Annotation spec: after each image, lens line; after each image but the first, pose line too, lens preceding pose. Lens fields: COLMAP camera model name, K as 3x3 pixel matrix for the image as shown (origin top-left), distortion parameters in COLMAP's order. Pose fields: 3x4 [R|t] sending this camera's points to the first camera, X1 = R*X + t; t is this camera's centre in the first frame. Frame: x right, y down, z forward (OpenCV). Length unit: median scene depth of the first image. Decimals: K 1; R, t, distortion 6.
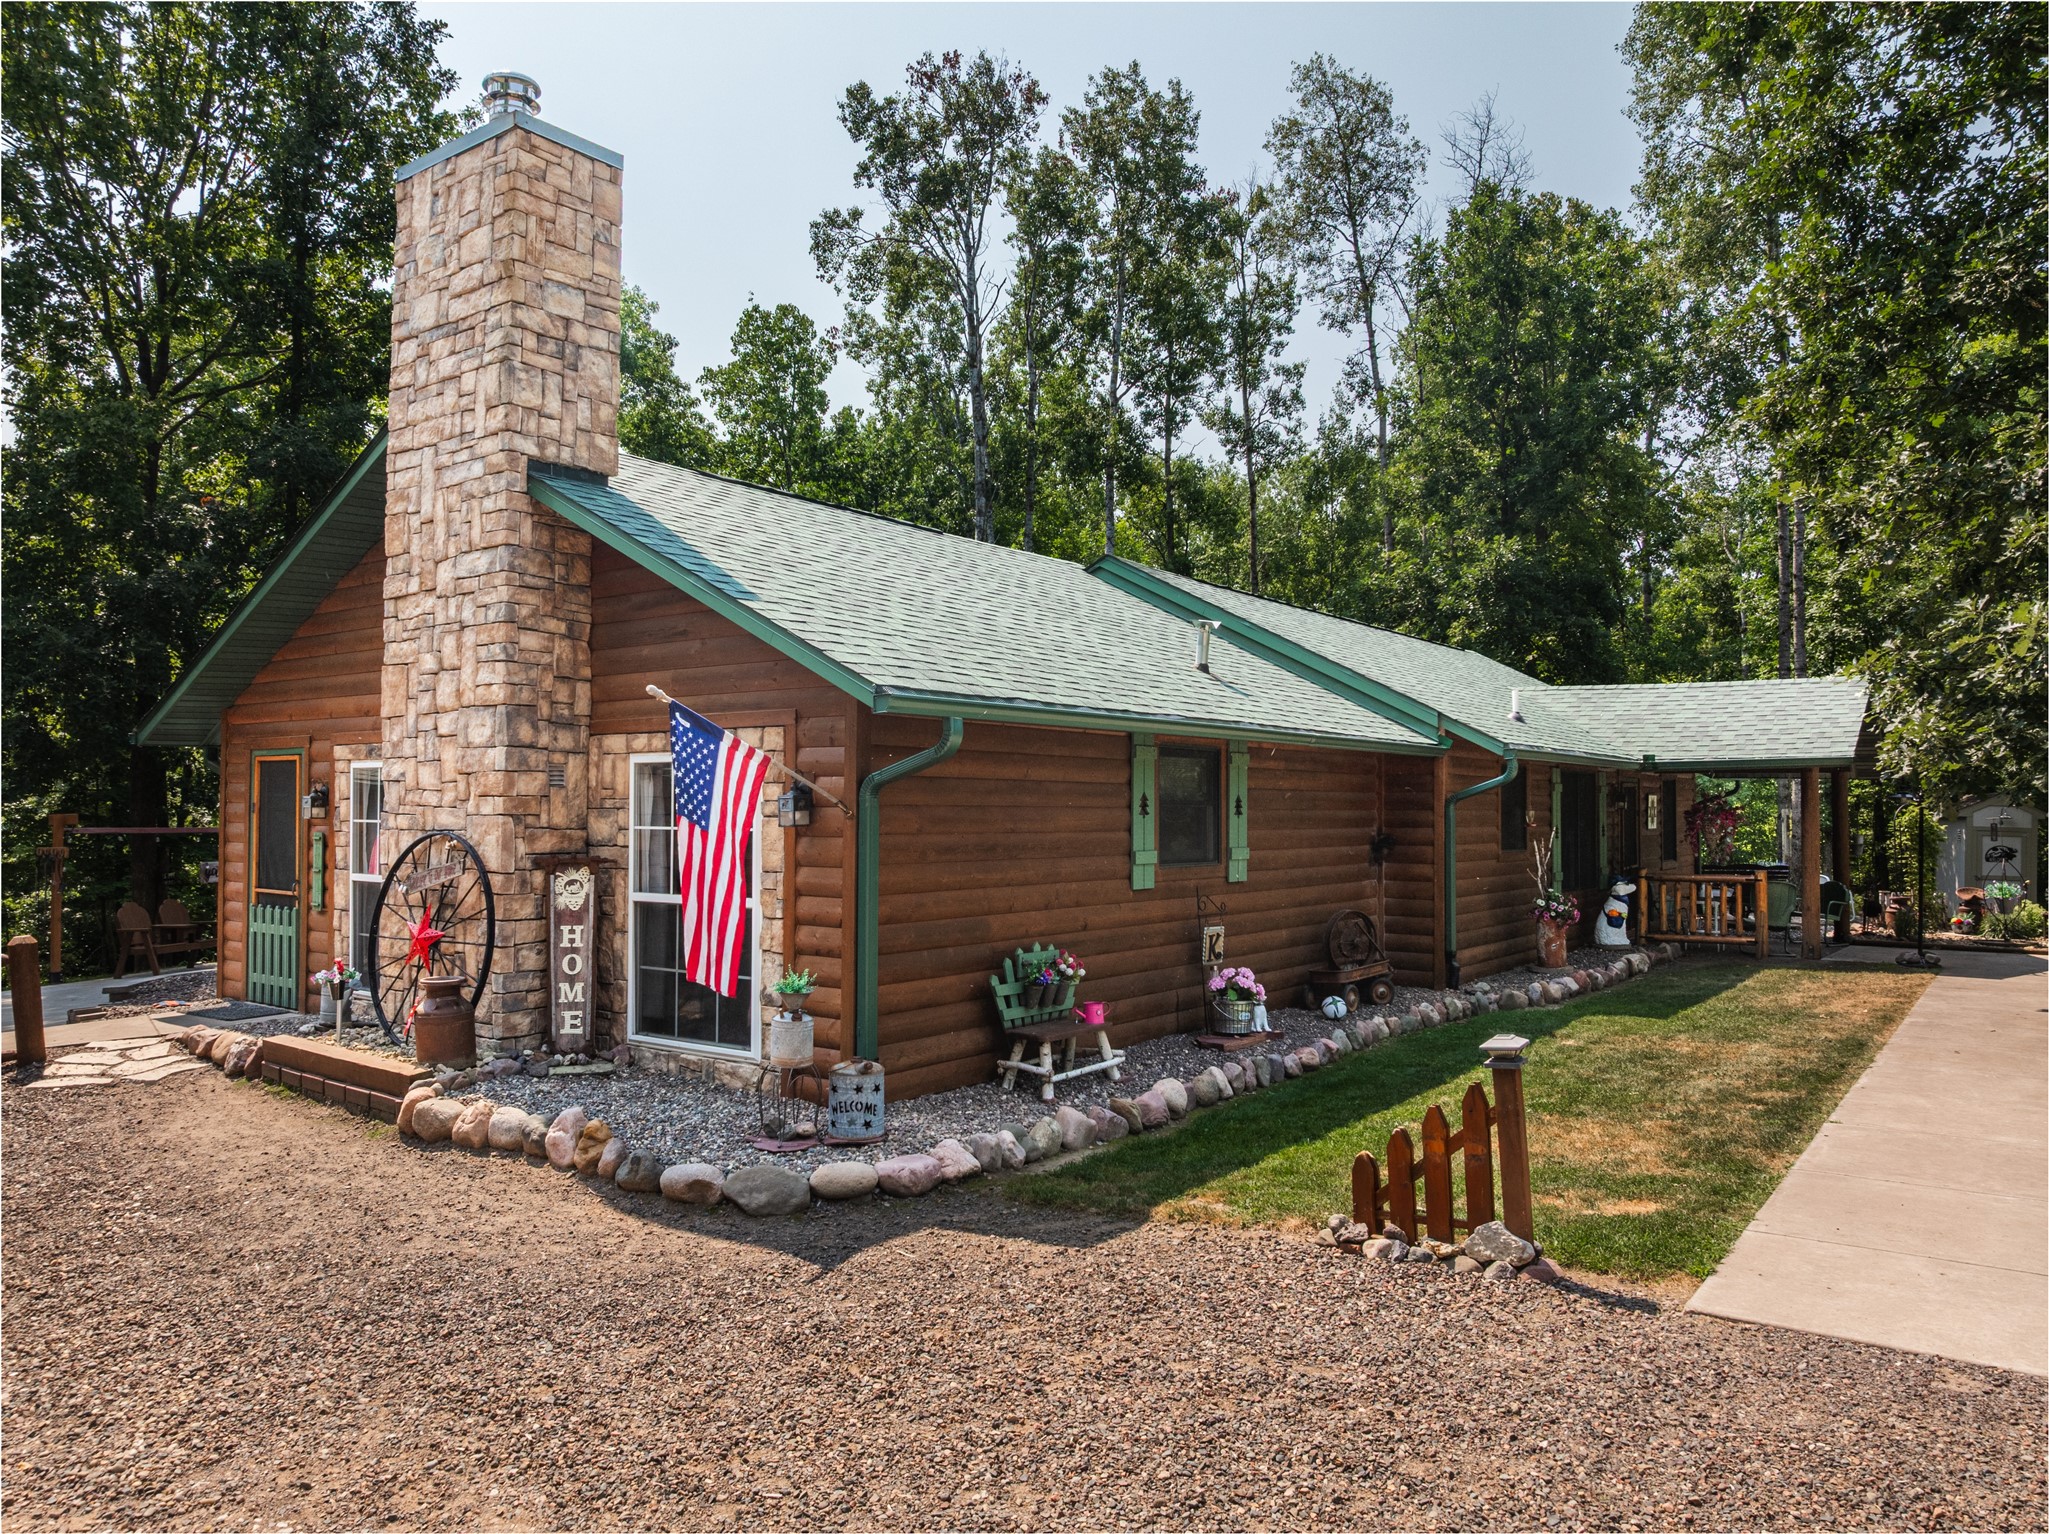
lens RADIAL K [[1441.9, 0, 1026.0], [0, 1441.9, 760.3], [0, 0, 1]] dist [-0.035785, 0.003988]
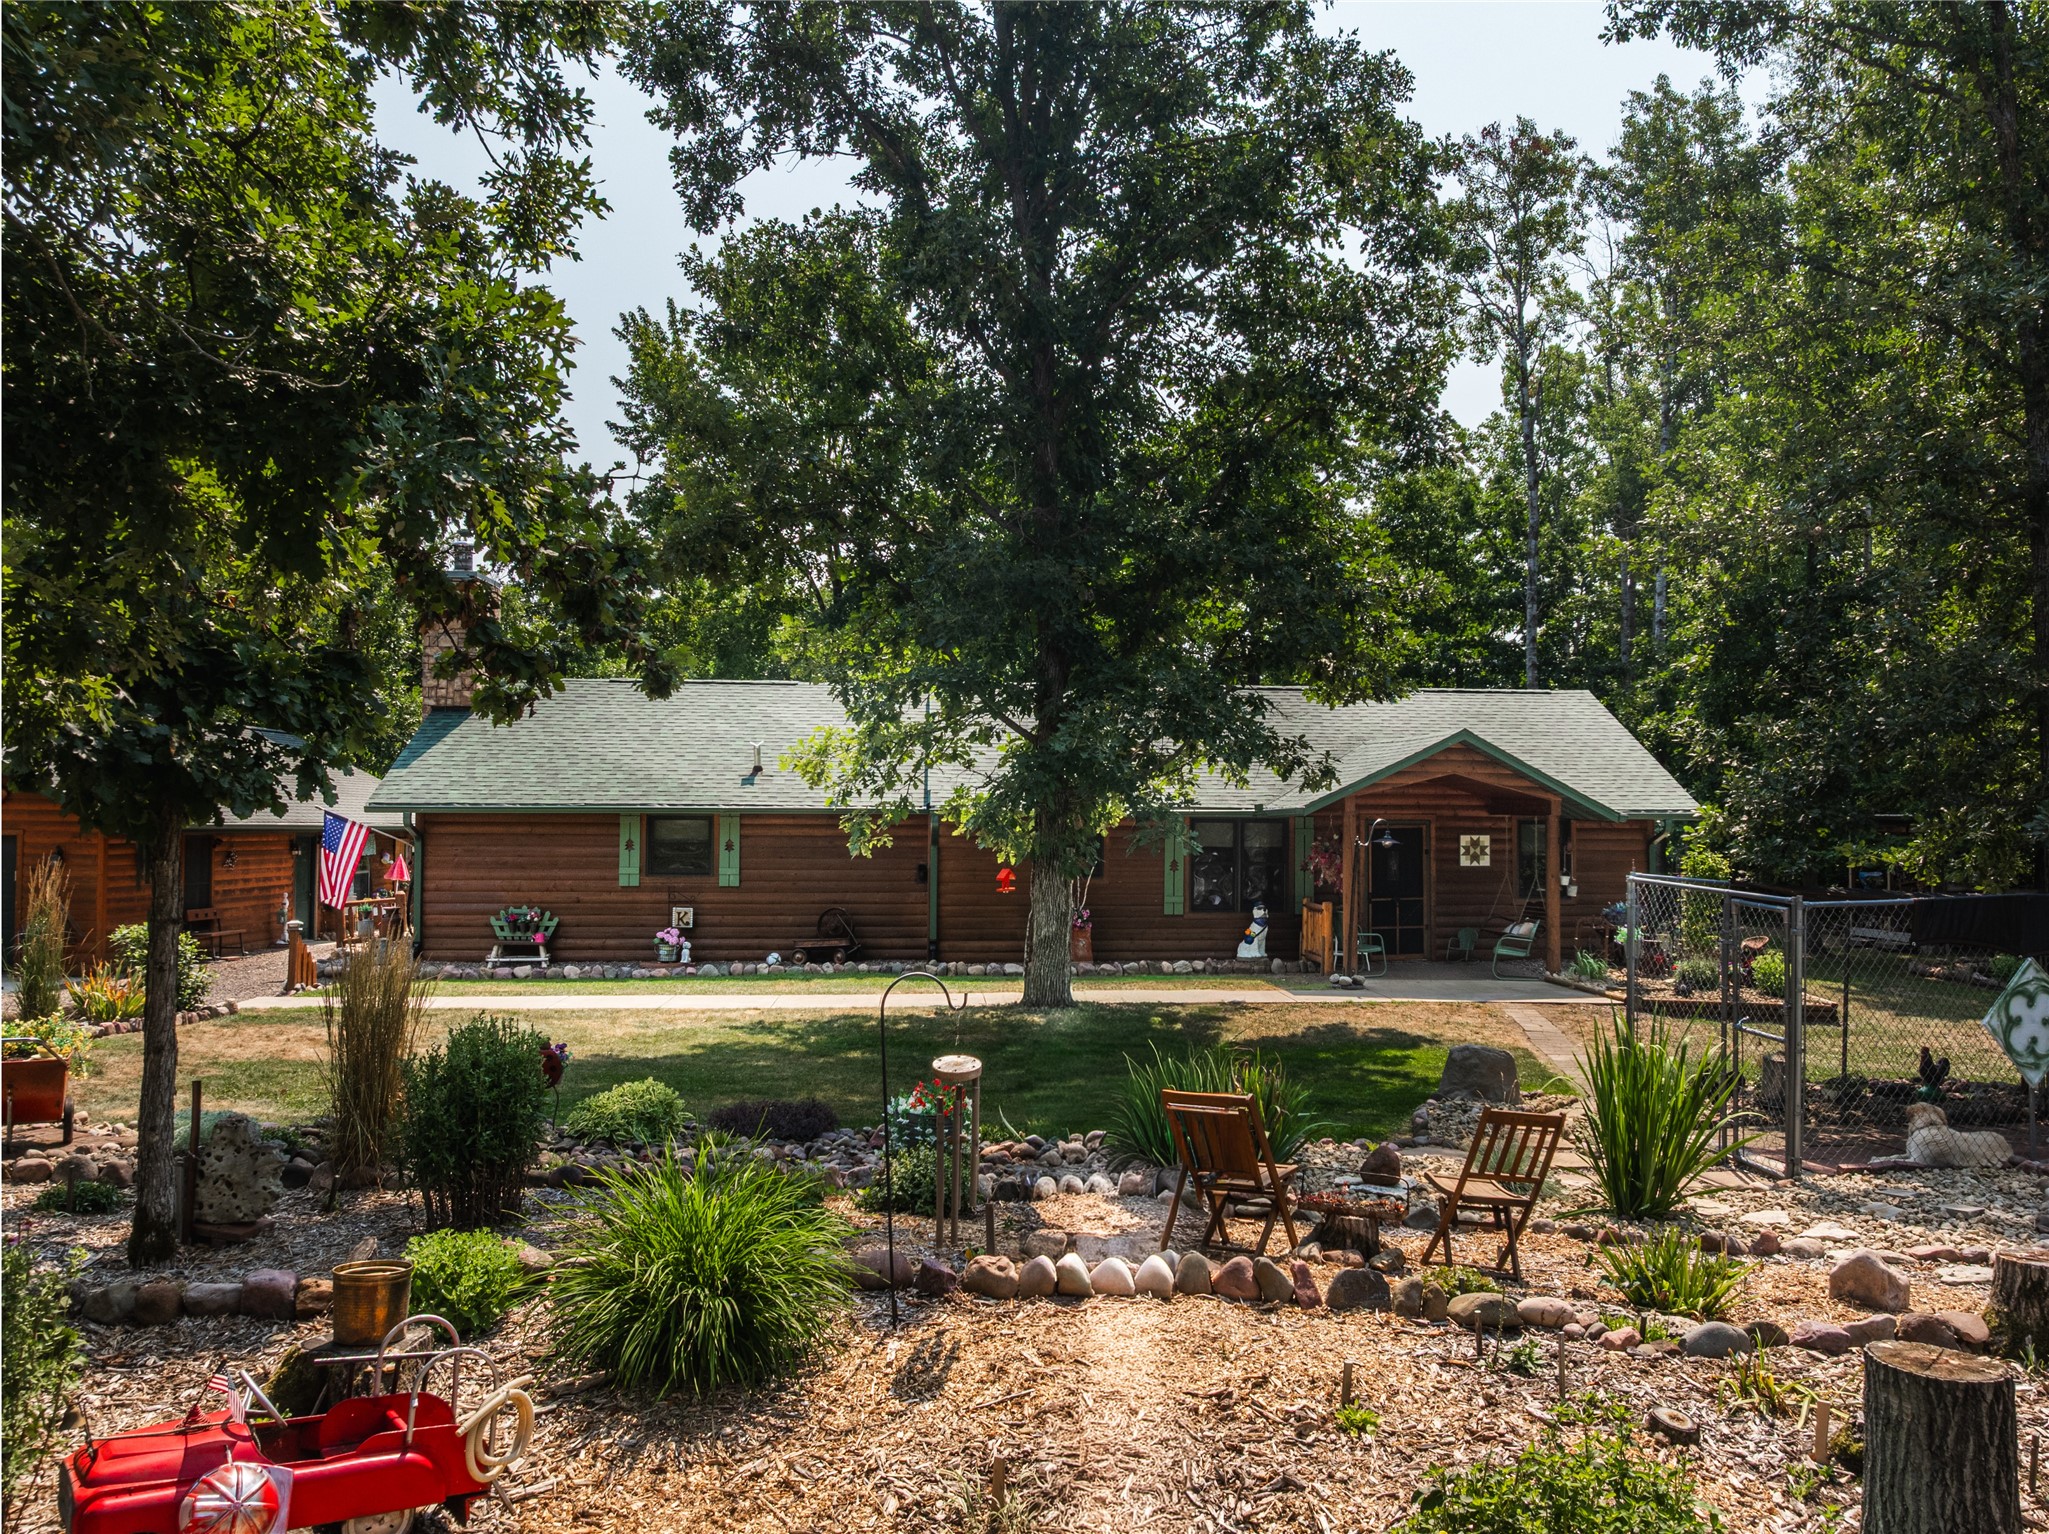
lens RADIAL K [[1435.7, 0, 1026.7], [0, 1435.7, 771.9], [0, 0, 1]] dist [-0.044654, 0.010027]
pose [[0.712290, -0.016395, -0.701694, 1.972398], [0.020938, 0.999779, -0.002106, -0.058907], [0.701573, -0.013192, 0.712475, -0.057484]]
